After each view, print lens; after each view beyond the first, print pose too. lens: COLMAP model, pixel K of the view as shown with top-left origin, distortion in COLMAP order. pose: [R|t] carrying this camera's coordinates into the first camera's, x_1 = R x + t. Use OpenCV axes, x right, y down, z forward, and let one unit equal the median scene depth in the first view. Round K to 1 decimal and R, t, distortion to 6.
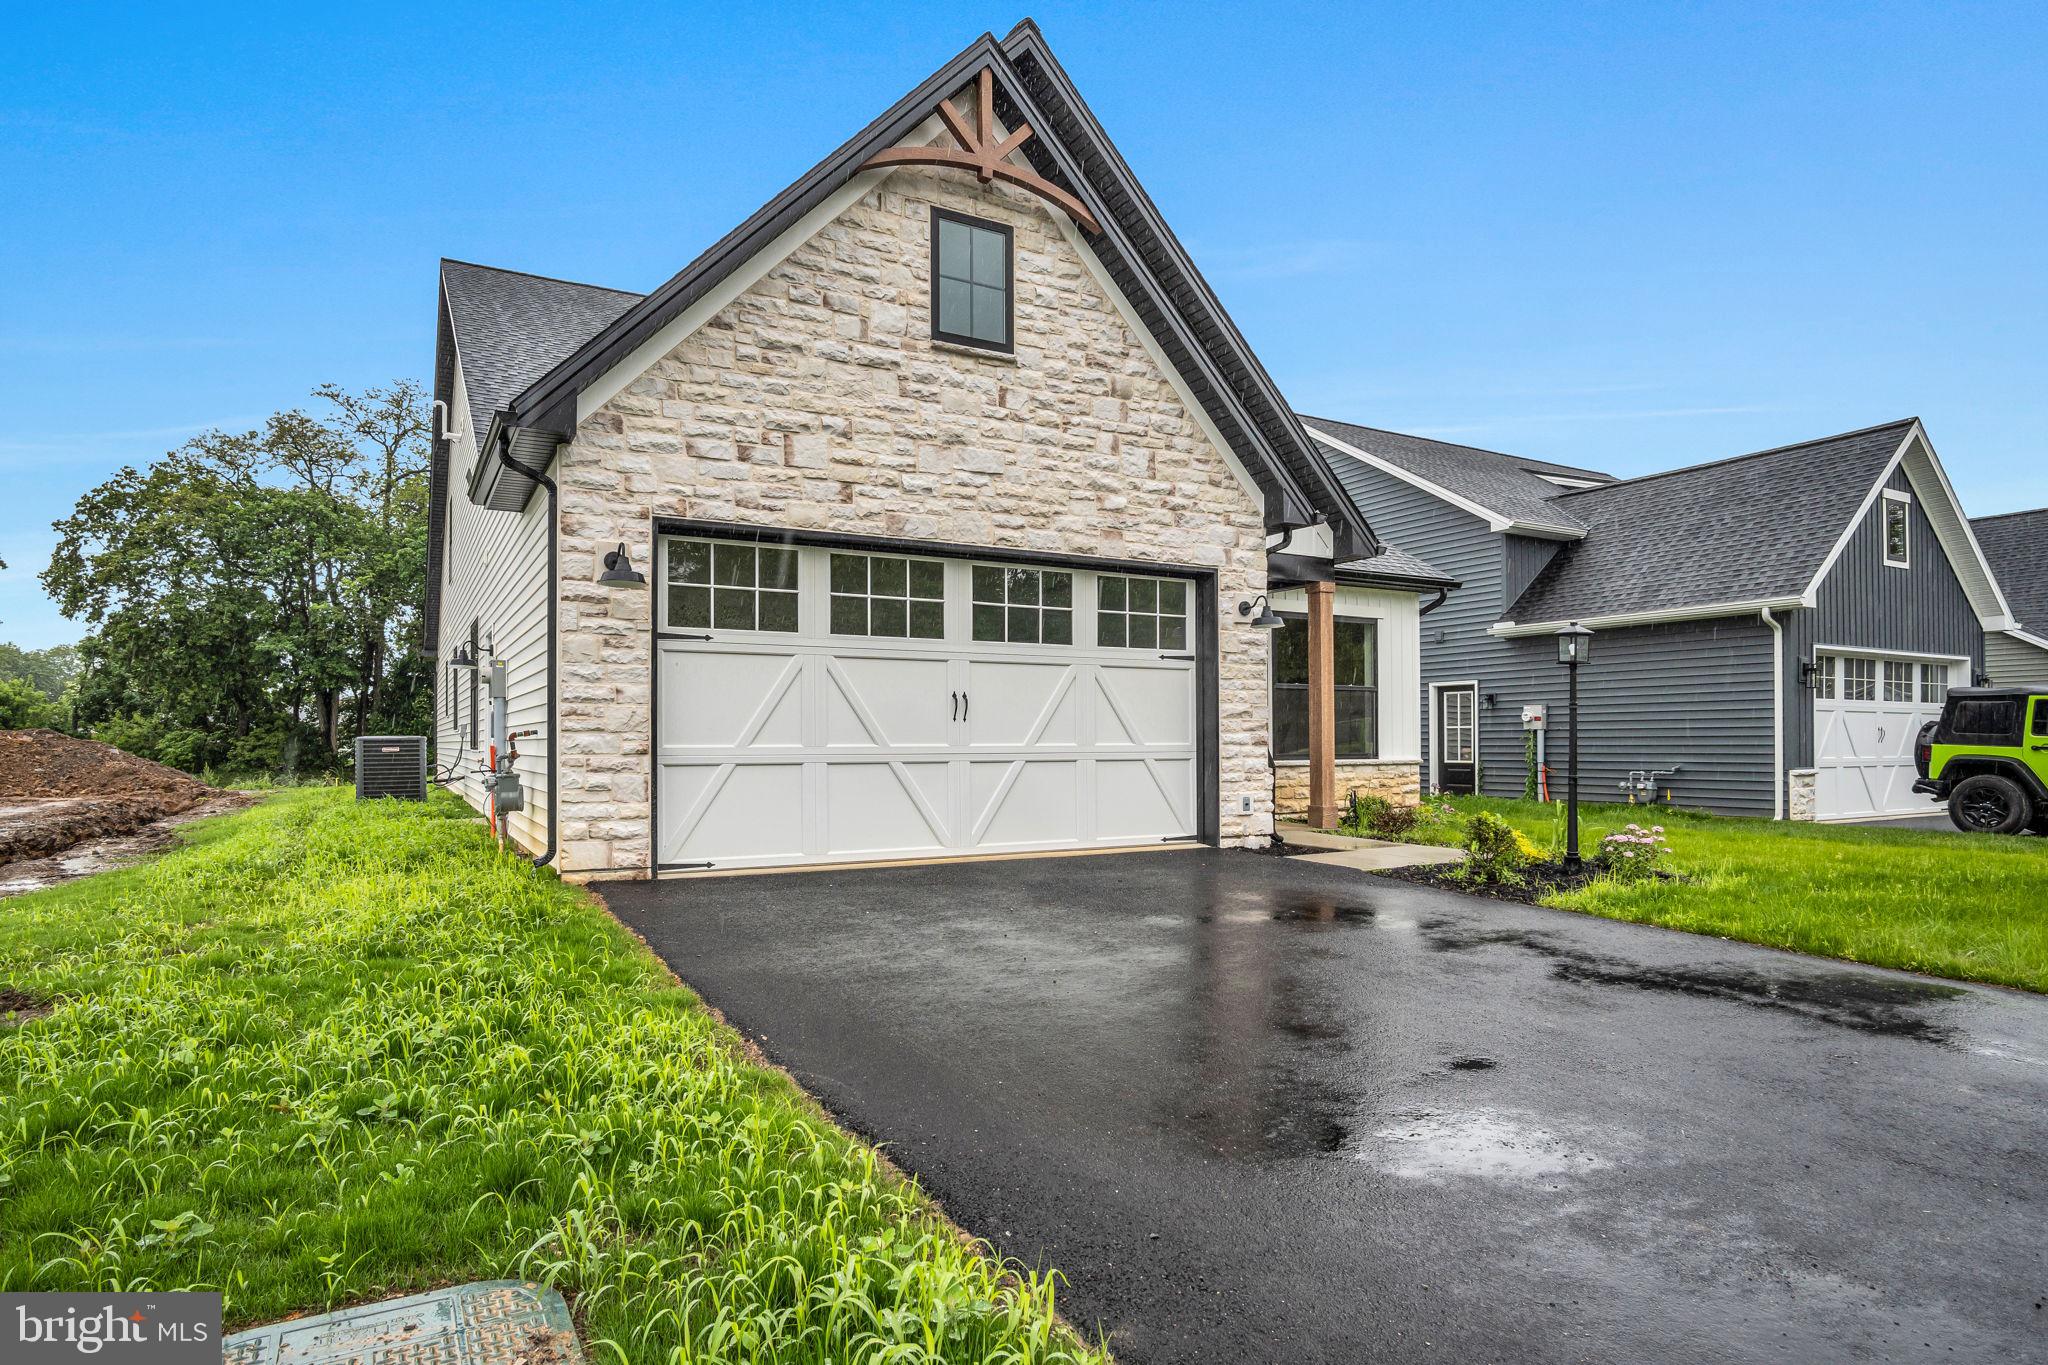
lens RADIAL K [[1112.3, 0, 1042.1], [0, 1112.3, 712.9], [0, 0, 1]] dist [-0.015107, 0.000132]
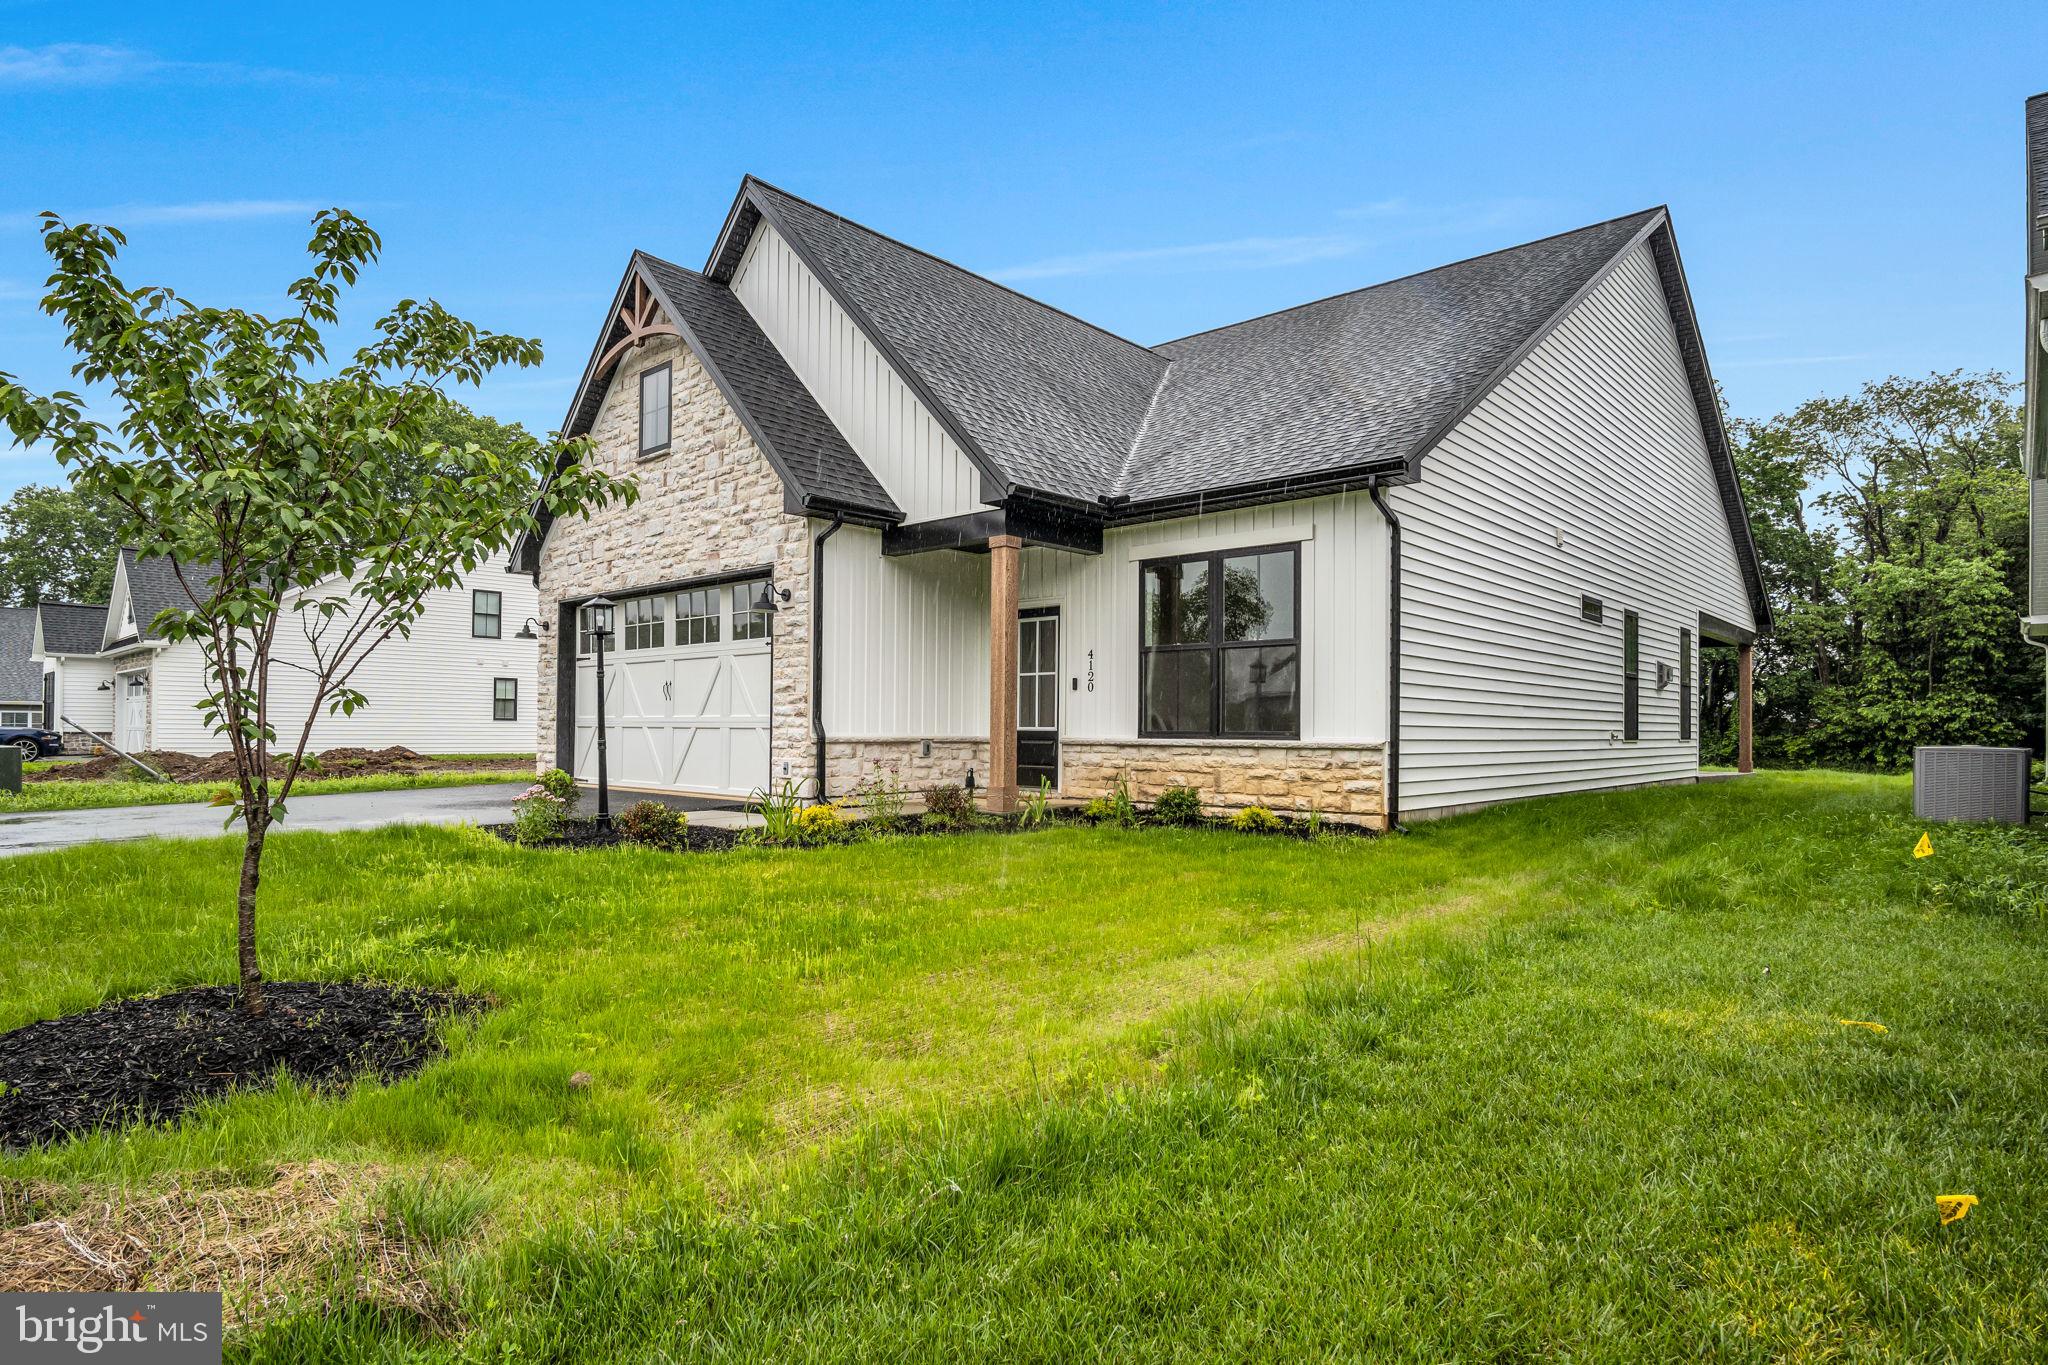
lens RADIAL K [[1112.3, 0, 1016.0], [0, 1112.3, 703.2], [0, 0, 1]] dist [-0.015107, 0.000132]
pose [[0.294449, -0.017112, -0.955514, 1.492133], [0.016524, 0.999781, -0.012813, 0.038304], [0.955524, -0.012016, 0.294667, 1.000453]]
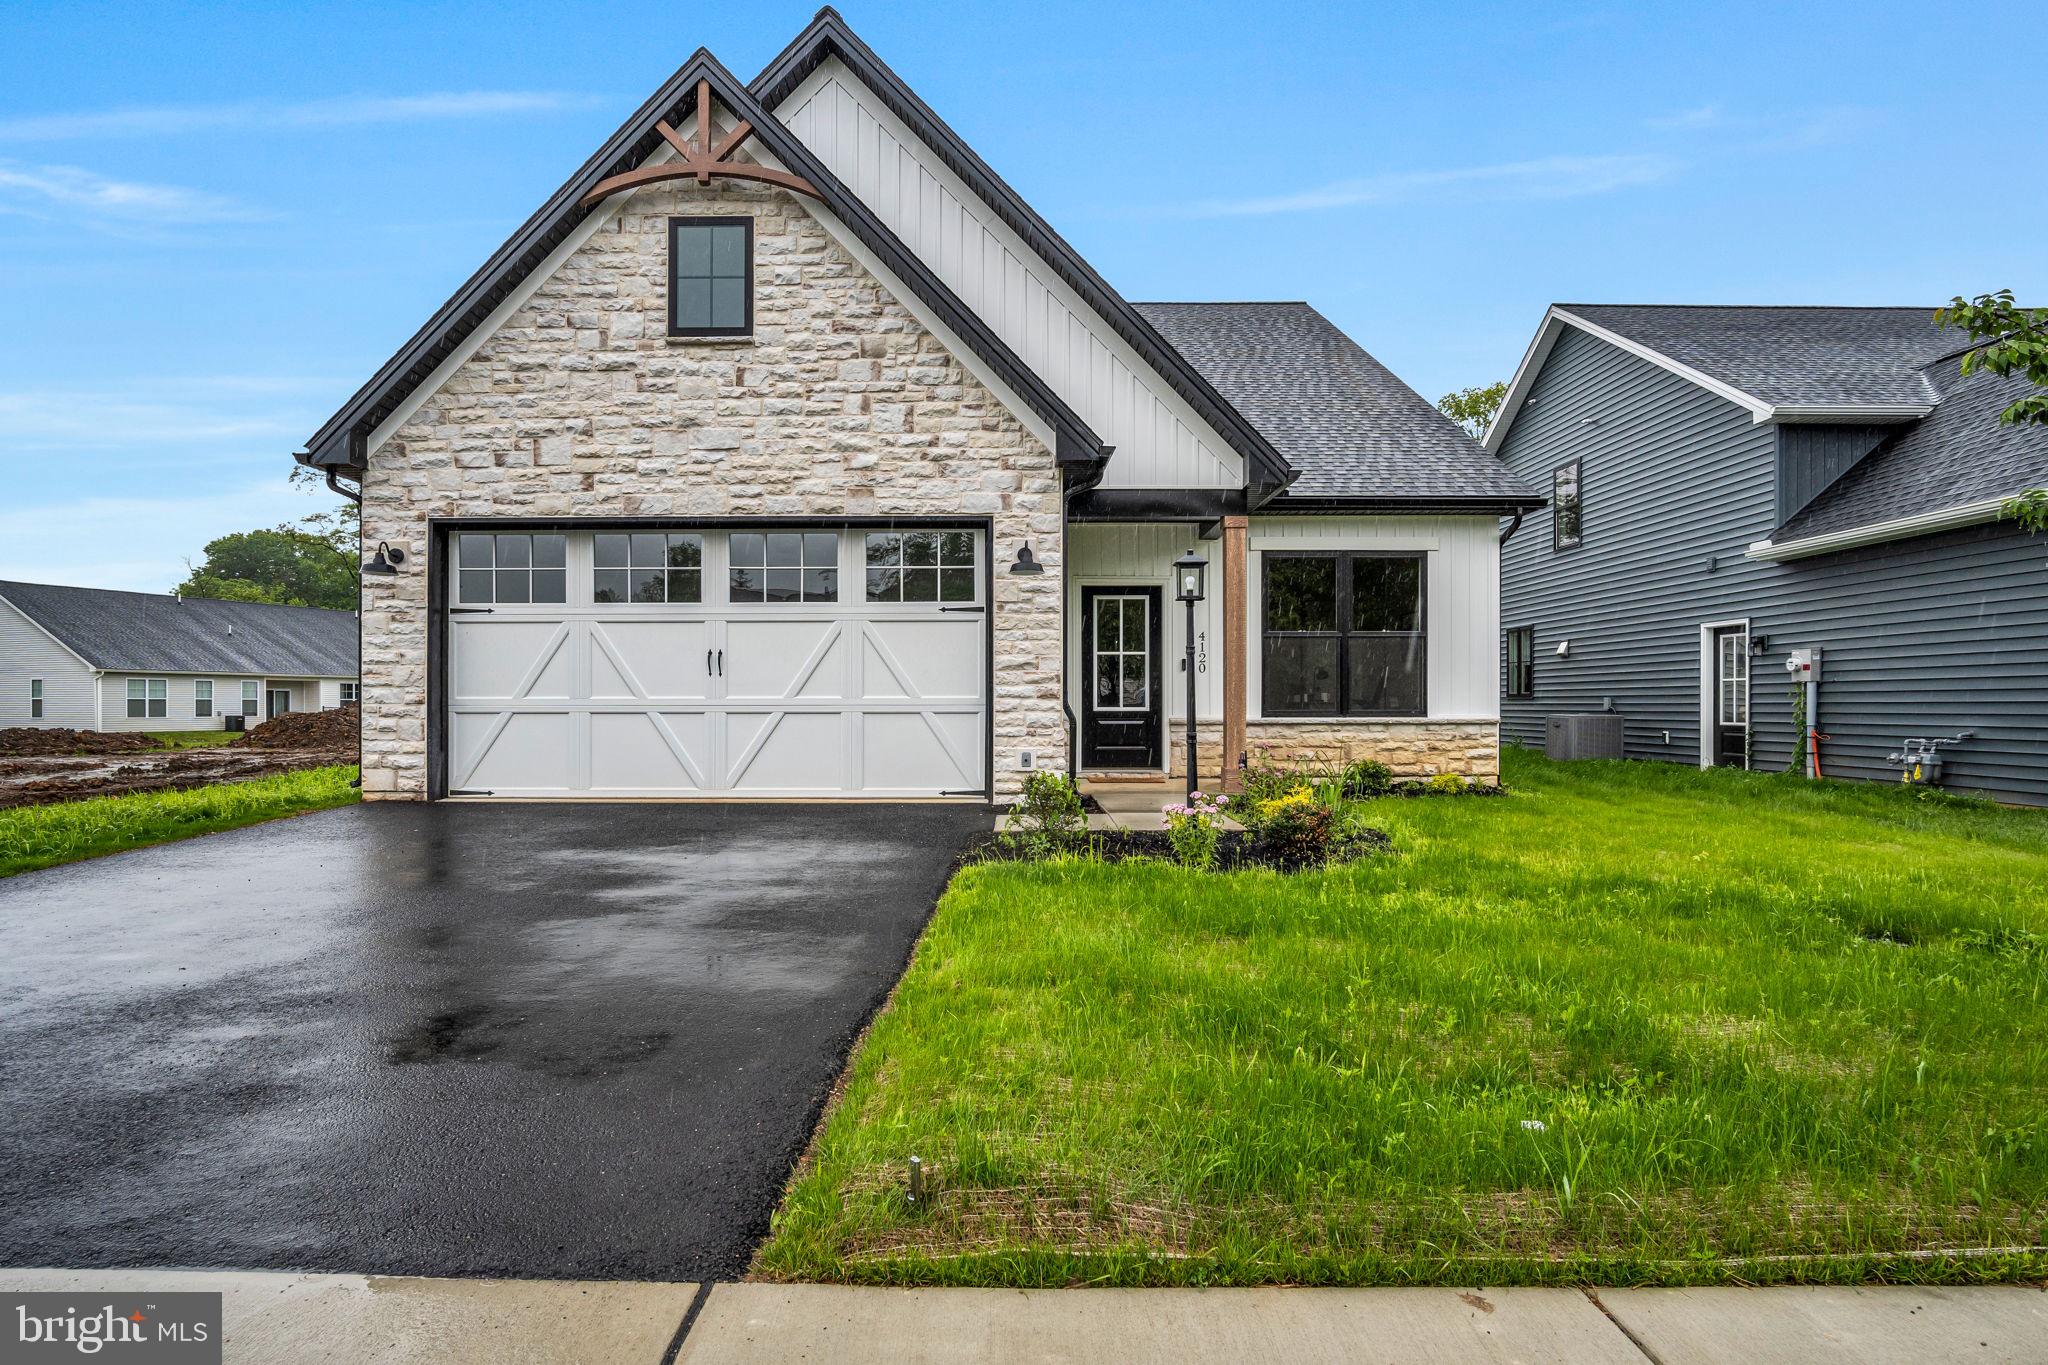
lens RADIAL K [[1112.3, 0, 1035.2], [0, 1112.3, 689.2], [0, 0, 1]] dist [-0.015107, 0.000132]
pose [[0.869267, -0.006638, -0.494298, 0.744049], [0.012283, 0.999891, 0.008172, 0.015305], [0.494190, -0.013175, 0.869254, 0.194707]]
